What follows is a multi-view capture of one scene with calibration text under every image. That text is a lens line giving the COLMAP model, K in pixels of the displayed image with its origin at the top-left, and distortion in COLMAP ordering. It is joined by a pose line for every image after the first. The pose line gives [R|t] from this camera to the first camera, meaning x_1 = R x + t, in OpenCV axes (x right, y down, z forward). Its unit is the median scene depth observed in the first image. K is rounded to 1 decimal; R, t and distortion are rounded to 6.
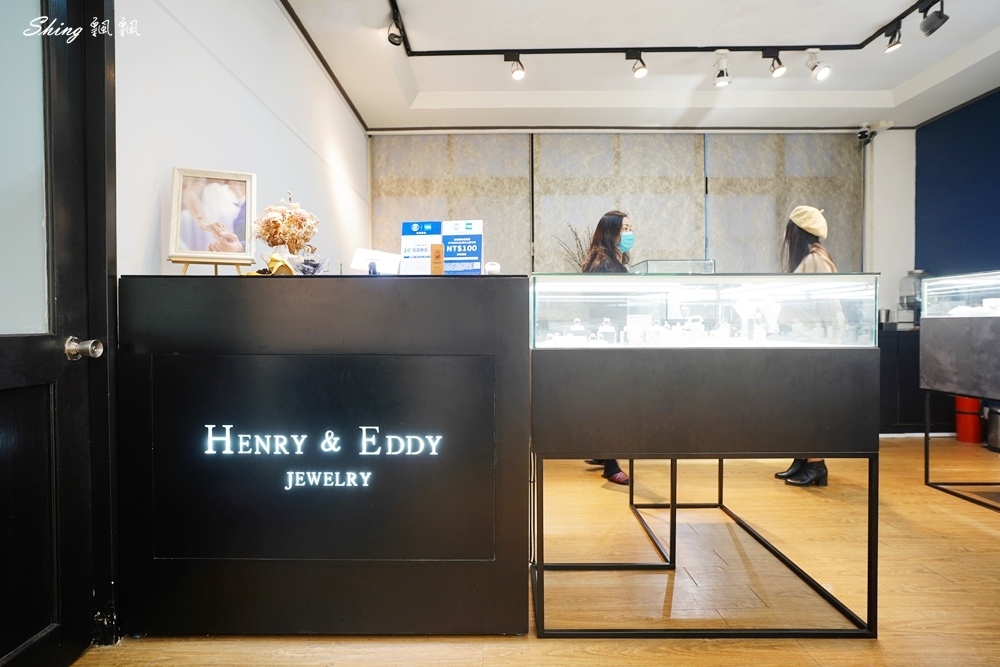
lens RADIAL K [[547.2, 0, 494.5], [0, 547.2, 333.2], [0, 0, 1]] dist [-0.048552, 0.030949]
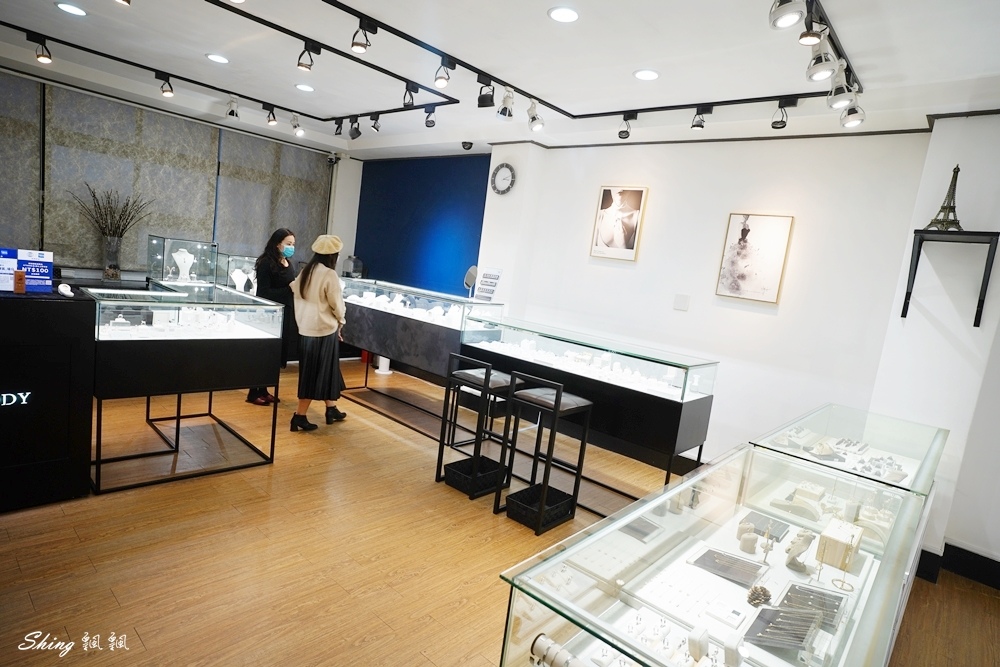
lens RADIAL K [[547.2, 0, 494.5], [0, 547.2, 333.2], [0, 0, 1]] dist [-0.048552, 0.030949]
pose [[0.666549, -0.007897, 0.745419, -0.204643], [-0.113865, 0.987132, 0.112275, -0.186122], [-0.736713, -0.159714, 0.657073, -0.608576]]
